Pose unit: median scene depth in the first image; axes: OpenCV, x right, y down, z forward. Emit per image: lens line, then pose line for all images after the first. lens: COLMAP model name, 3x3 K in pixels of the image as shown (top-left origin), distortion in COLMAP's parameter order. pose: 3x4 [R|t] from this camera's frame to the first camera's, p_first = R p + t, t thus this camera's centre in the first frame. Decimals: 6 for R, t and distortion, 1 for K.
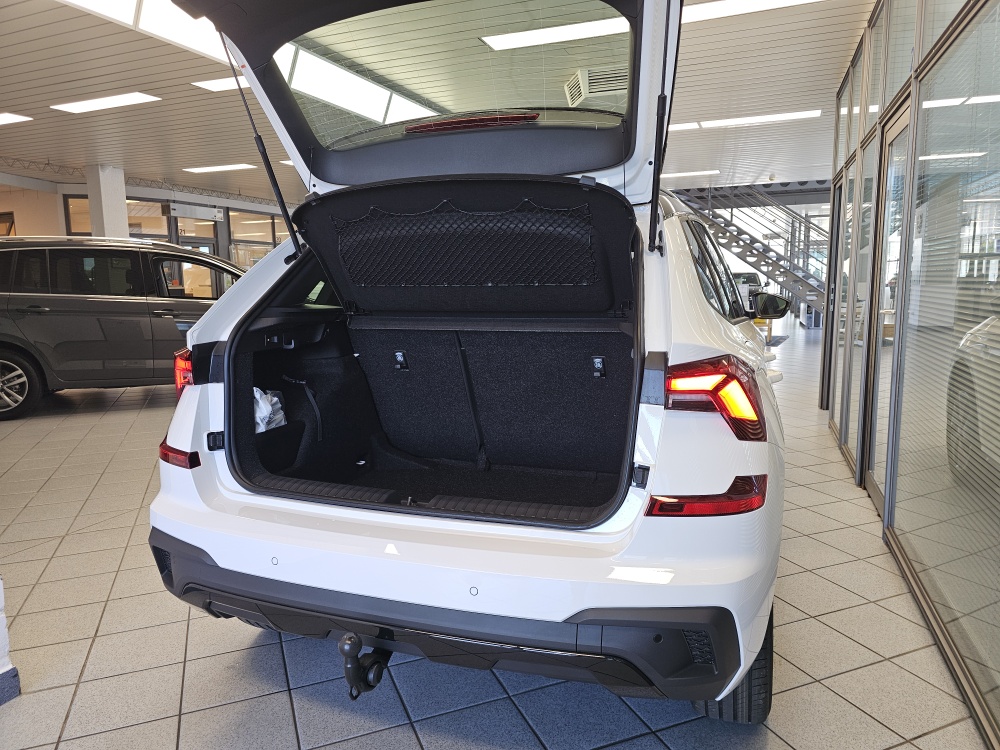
lens RADIAL K [[678.7, 0, 489.0], [0, 678.7, 366.3], [0, 0, 1]] dist [0.054583, -0.000599]
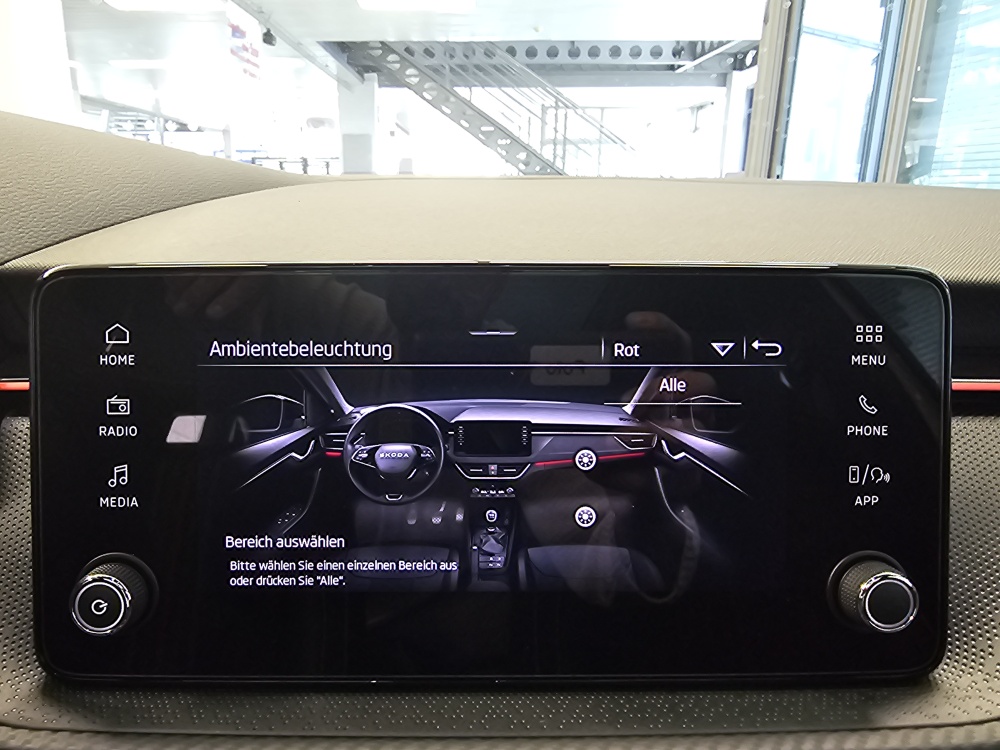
lens RADIAL K [[684.1, 0, 447.8], [0, 684.1, 376.7], [0, 0, 1]] dist [-0.002568, 0.001627]
pose [[0.932330, -0.080568, 0.352519, 0.102598], [0.029400, 0.988525, 0.148170, -0.054393], [-0.360411, -0.127779, 0.924000, 0.645994]]
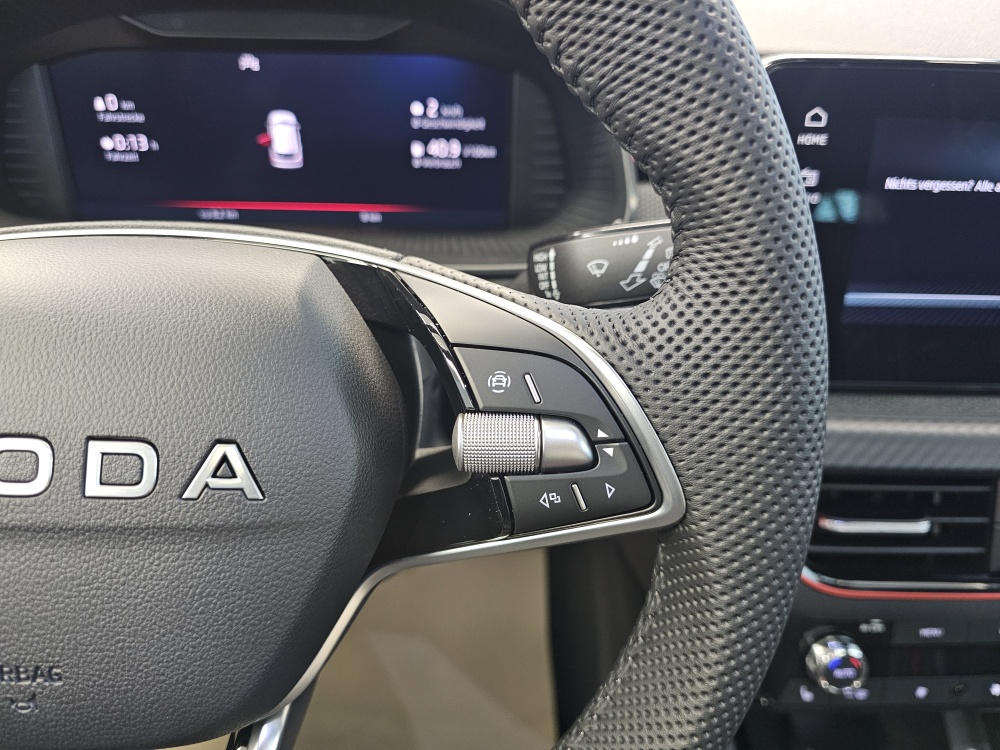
lens RADIAL K [[719.5, 0, 483.0], [0, 719.5, 376.9], [0, 0, 1]] dist [-0.032882, -0.001578]
pose [[0.933932, -0.177478, 0.310278, 0.059161], [0.017092, 0.889211, 0.457177, -0.058523], [-0.357042, -0.421669, 0.833497, 0.648224]]
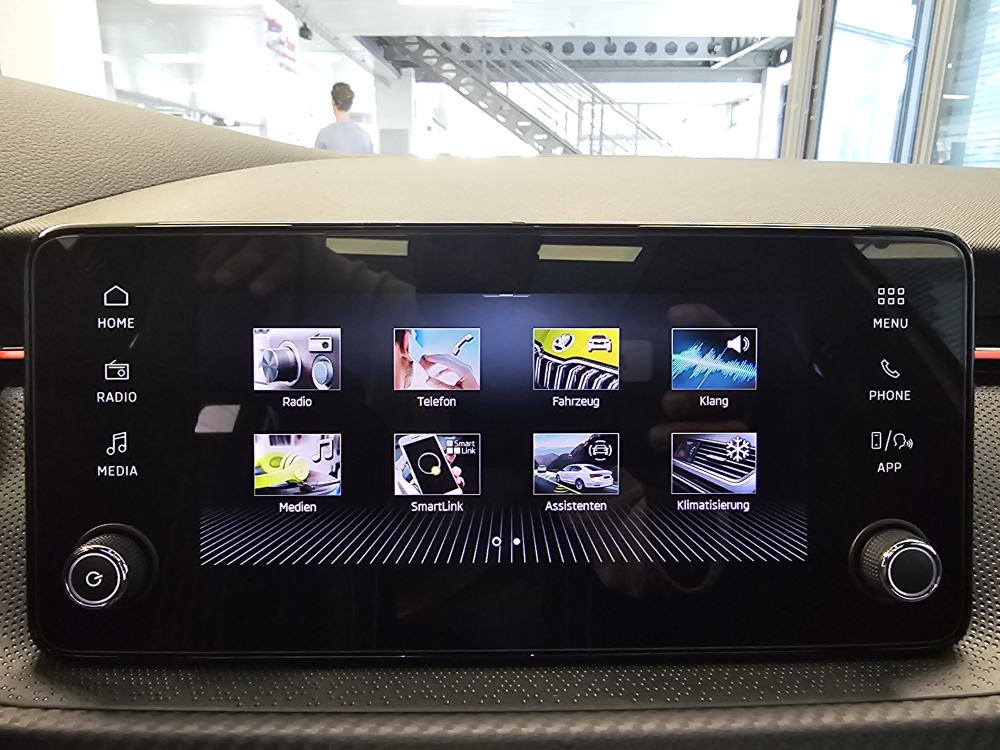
lens RADIAL K [[683.9, 0, 494.5], [0, 683.9, 367.1], [0, 0, 1]] dist [-0.001066, -0.000494]
pose [[0.927497, -0.078929, 0.365404, 0.104191], [0.028364, 0.989497, 0.141742, -0.052485], [-0.372754, -0.121101, 0.919994, 0.646371]]
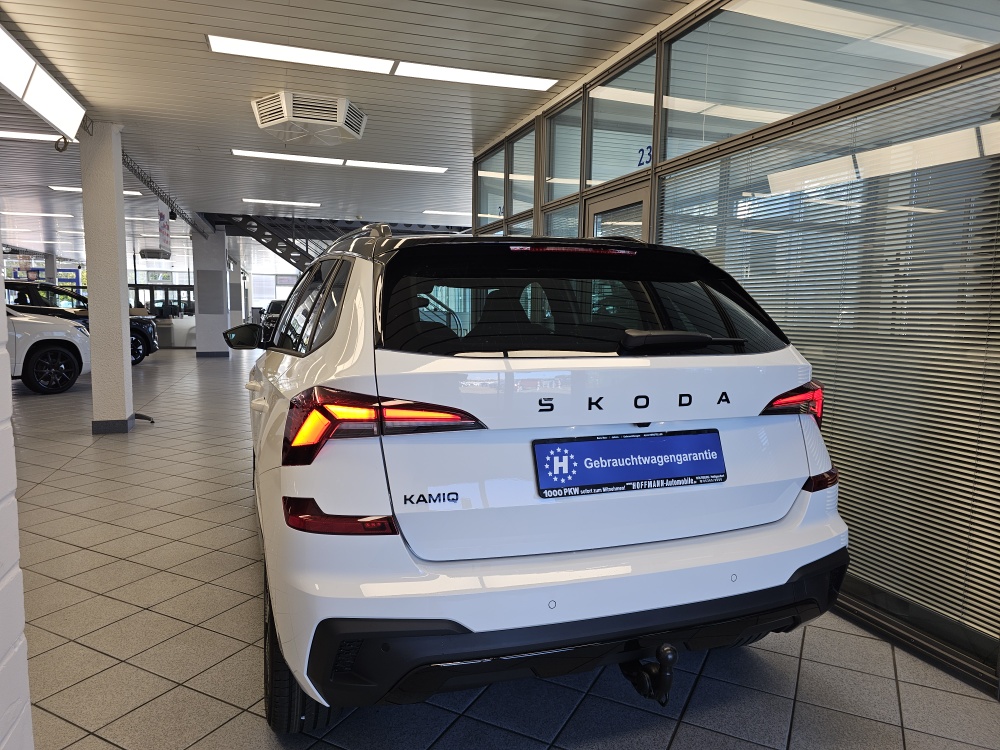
lens RADIAL K [[674.8, 0, 486.6], [0, 674.8, 398.0], [0, 0, 1]] dist [0.071483, -0.080930]
pose [[0.760876, -0.066954, 0.645434, -0.280479], [0.060375, 0.997652, 0.032318, -0.015553], [-0.646082, 0.014378, 0.763132, 0.084259]]
